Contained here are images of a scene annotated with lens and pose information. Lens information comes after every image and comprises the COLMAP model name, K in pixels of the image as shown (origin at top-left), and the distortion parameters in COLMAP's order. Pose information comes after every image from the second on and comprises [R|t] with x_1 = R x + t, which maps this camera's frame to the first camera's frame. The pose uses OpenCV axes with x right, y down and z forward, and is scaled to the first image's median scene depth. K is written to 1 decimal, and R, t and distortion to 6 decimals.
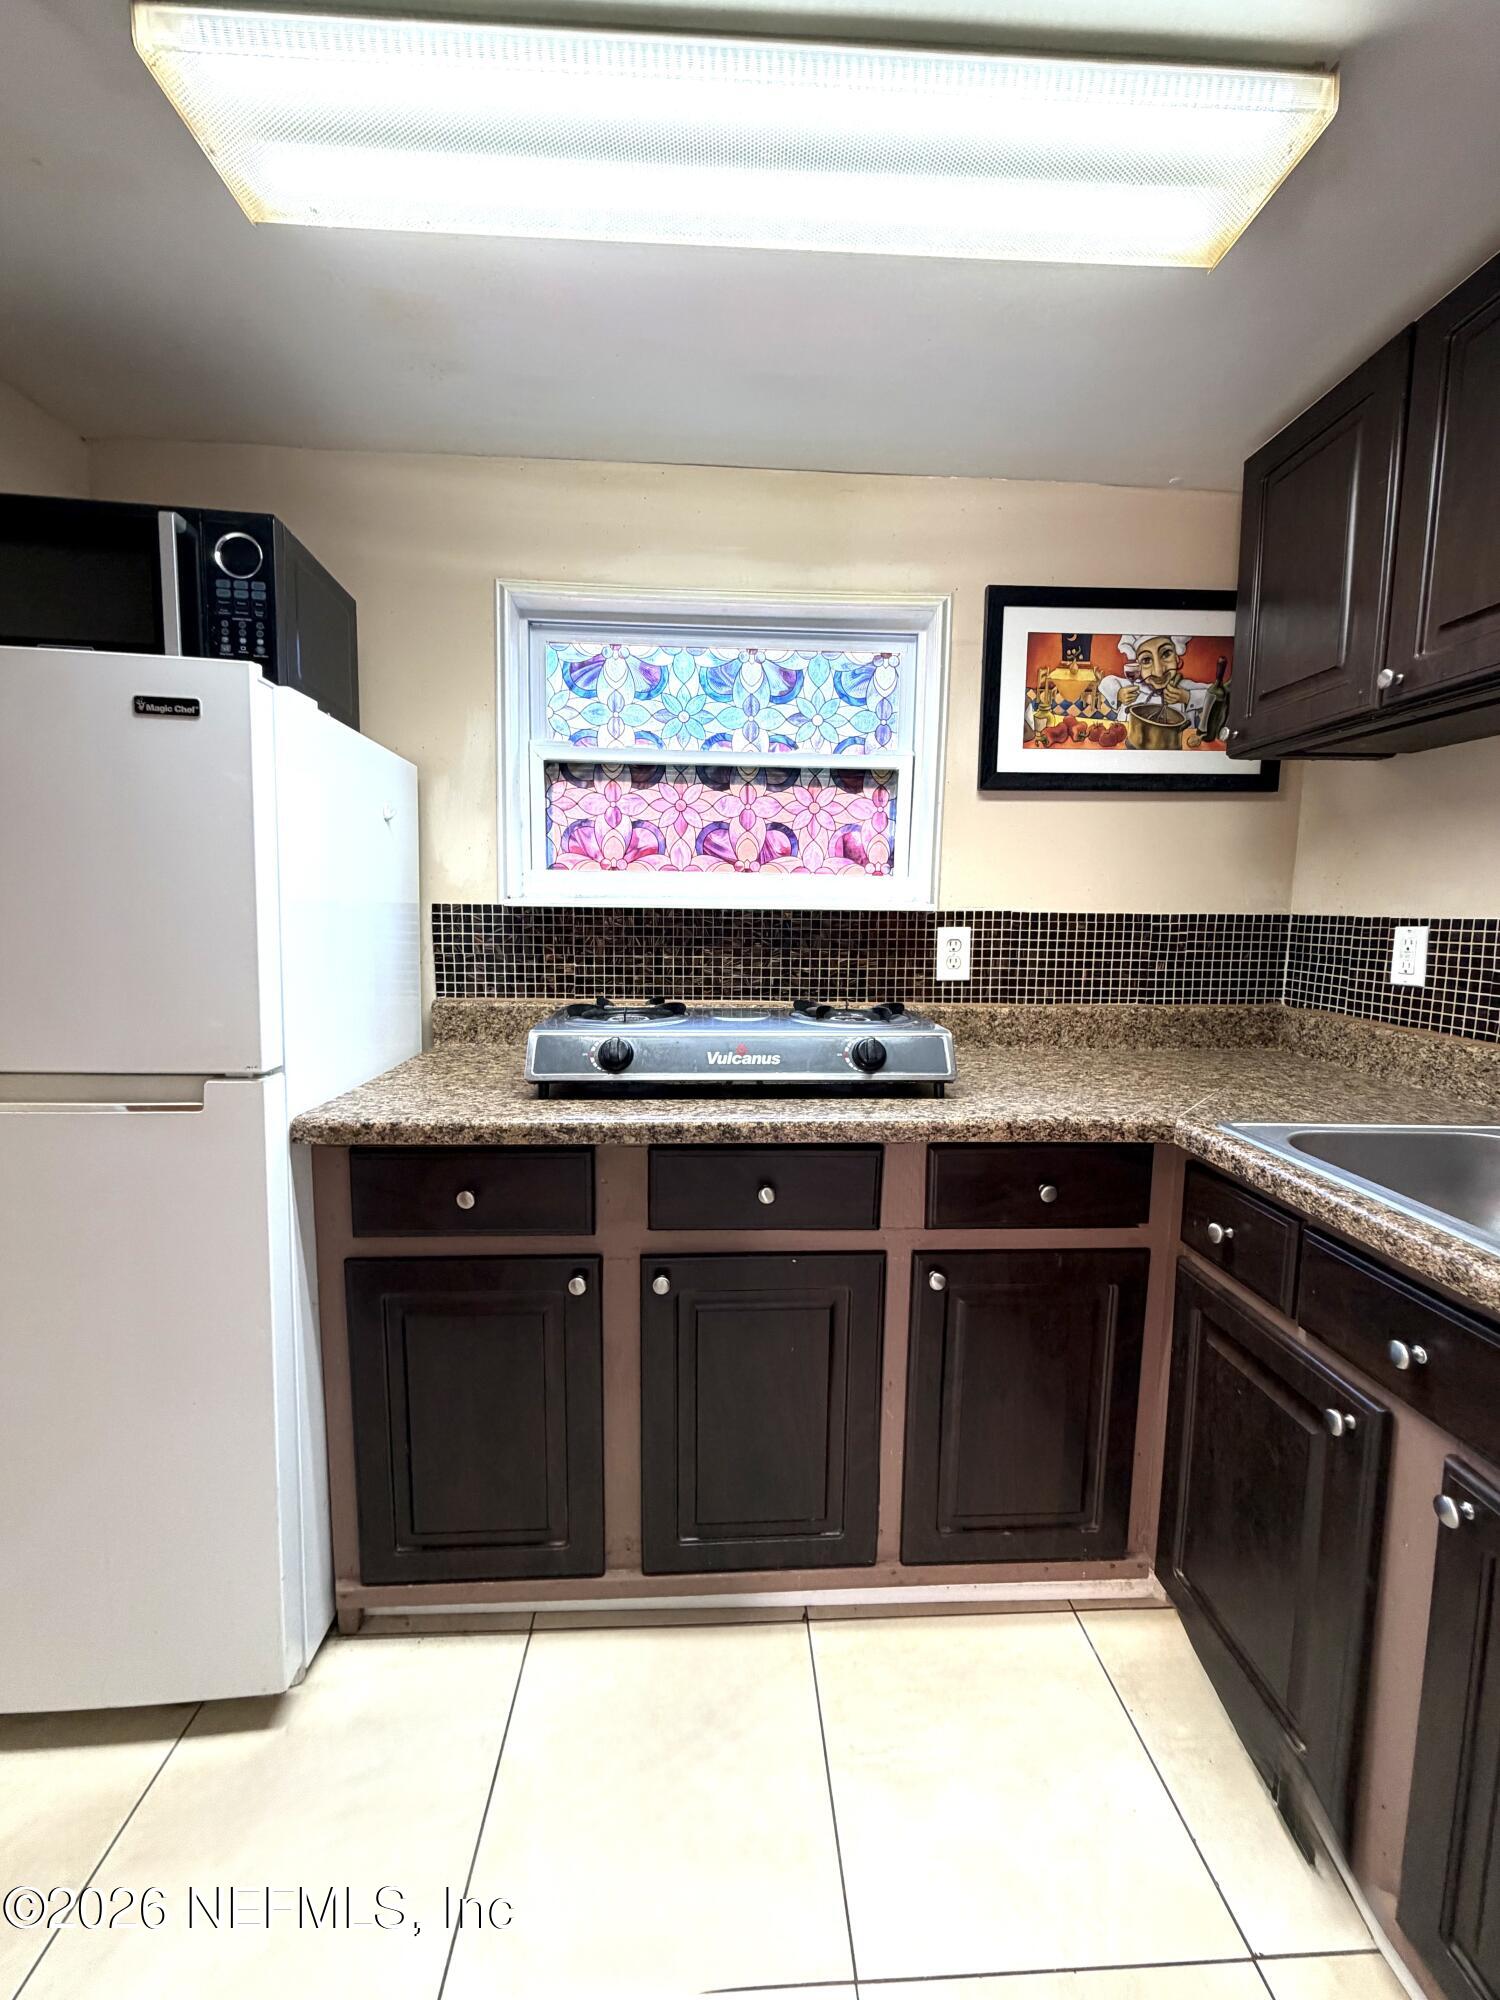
lens RADIAL K [[801.3, 0, 752.0], [0, 801.3, 993.4], [0, 0, 1]] dist [-0.000534, 0.000537]
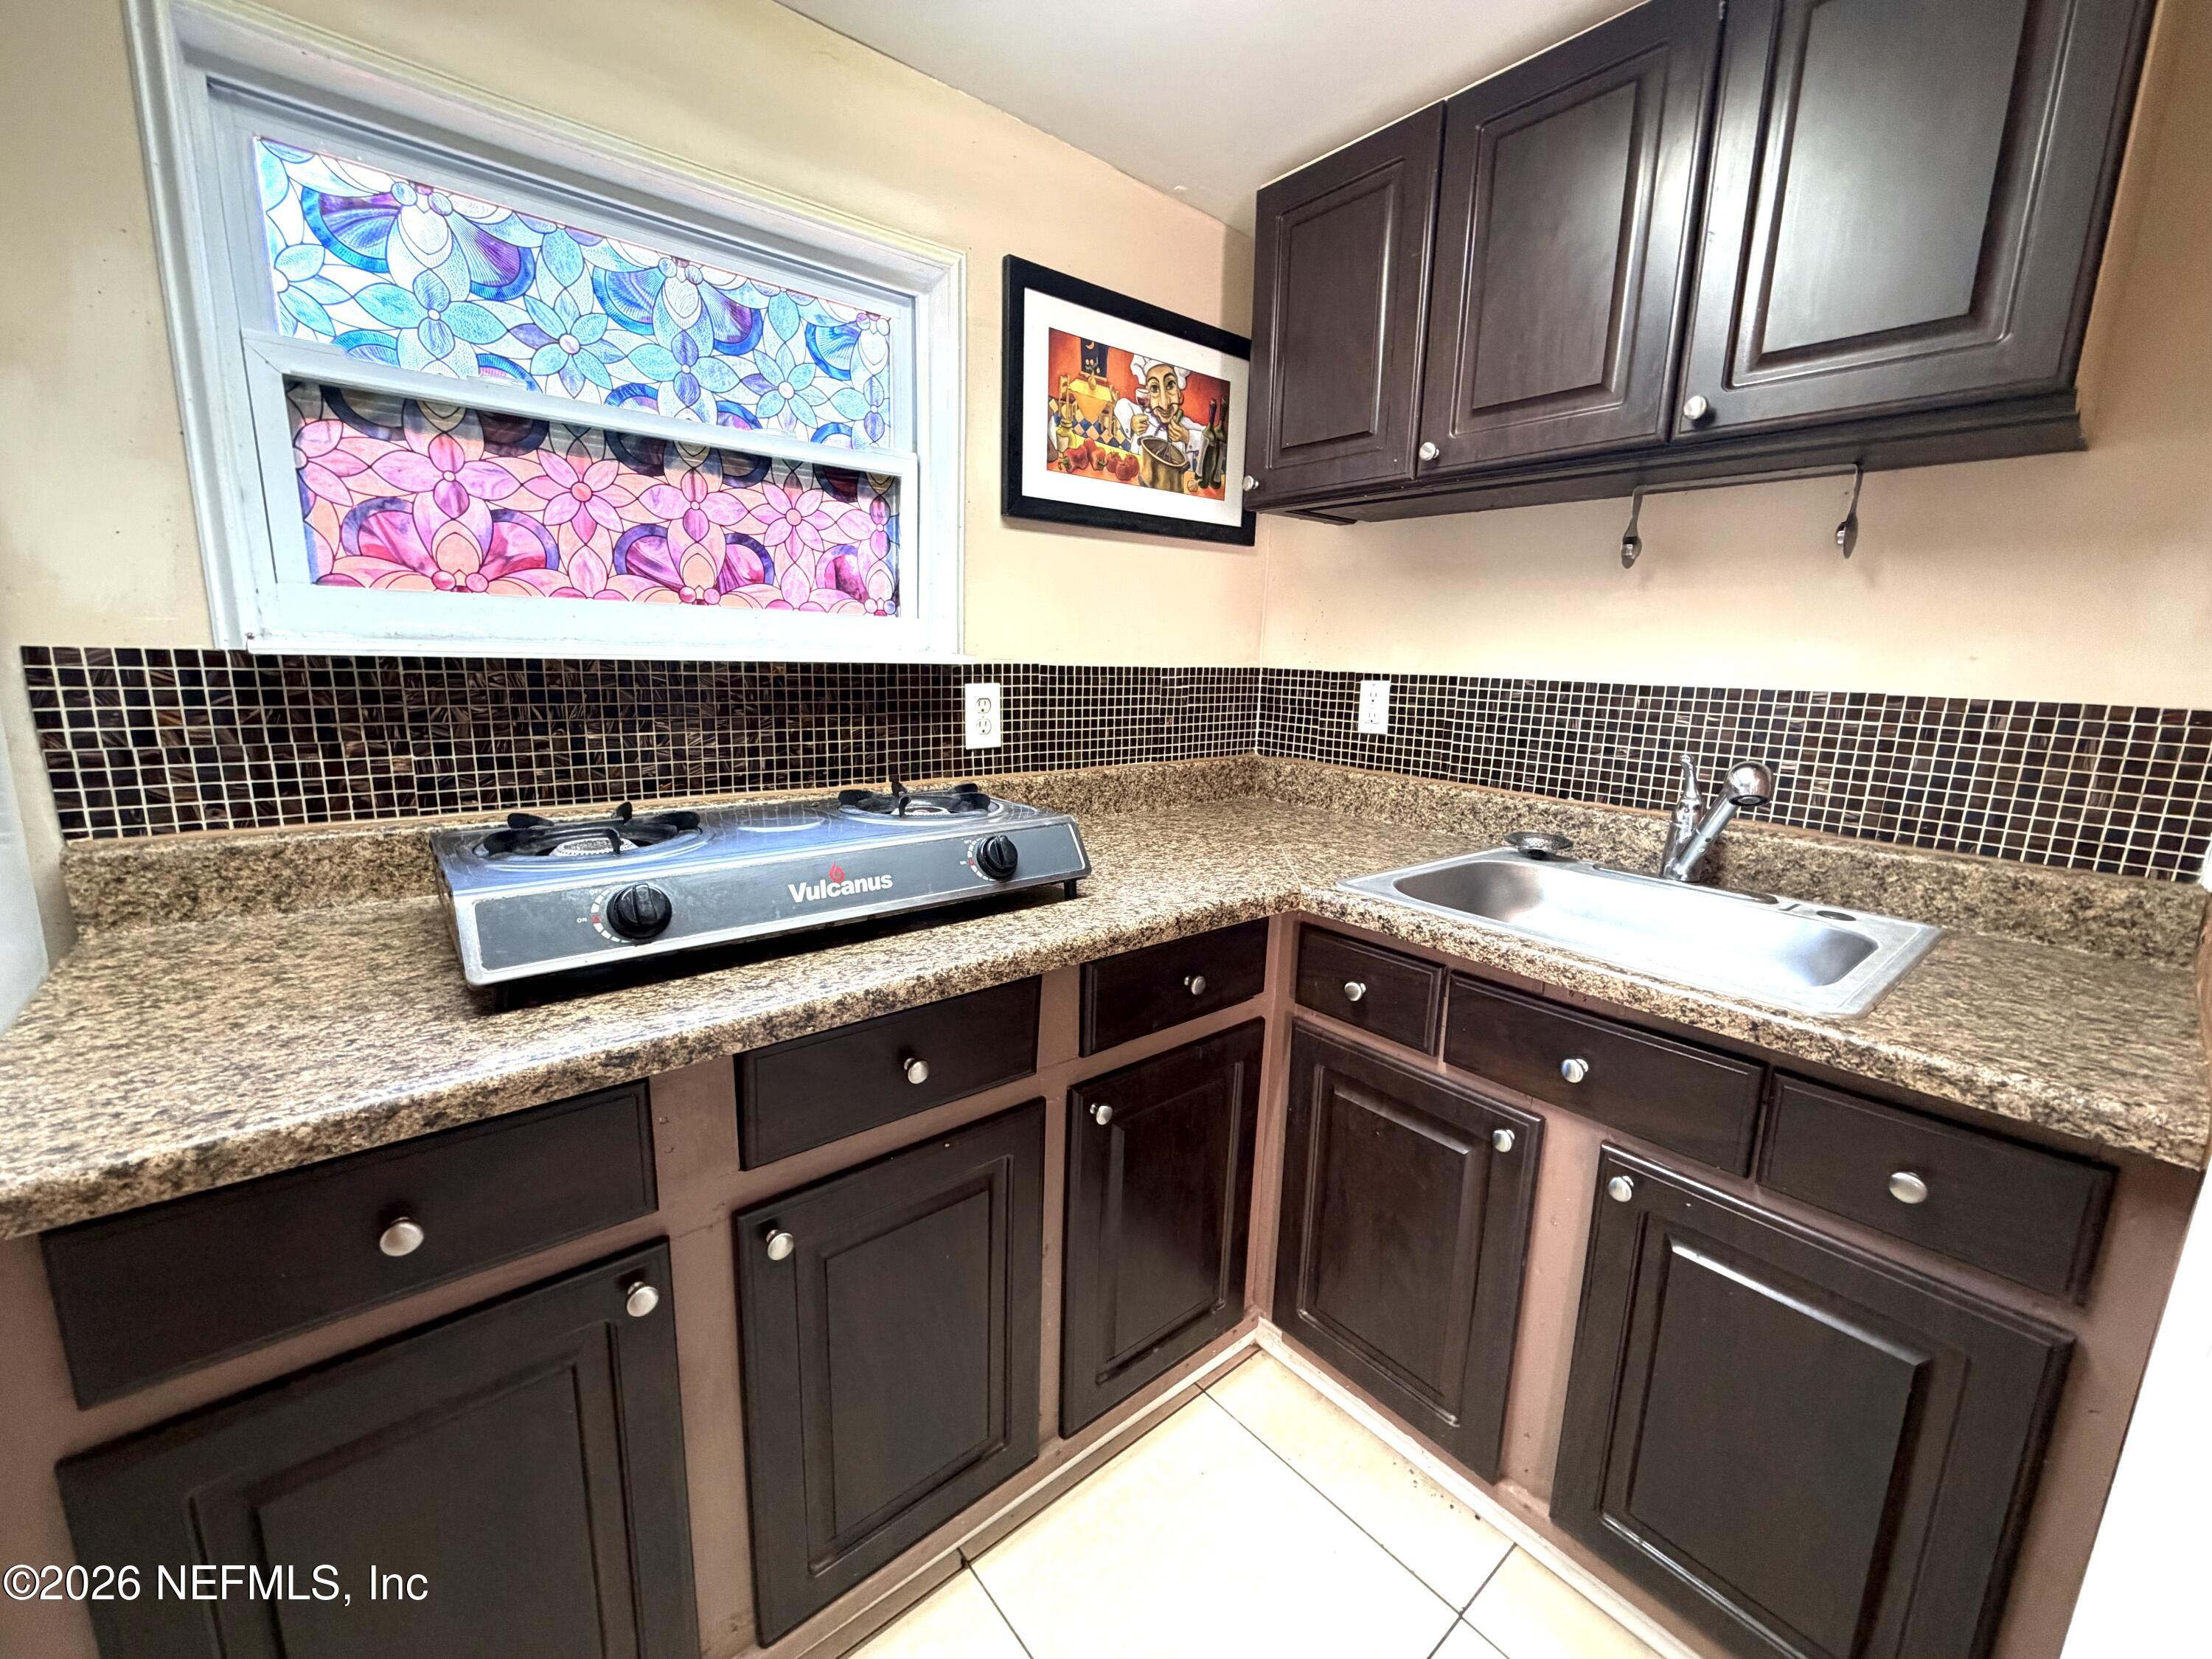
lens RADIAL K [[886.2, 0, 1105.2], [0, 886.2, 823.2], [0, 0, 1]] dist [-0.000534, 0.000537]
pose [[0.799281, -0.104390, 0.591822, -0.207546], [0.049150, 0.992854, 0.108747, -0.033804], [-0.598945, -0.057832, 0.798700, 0.193626]]
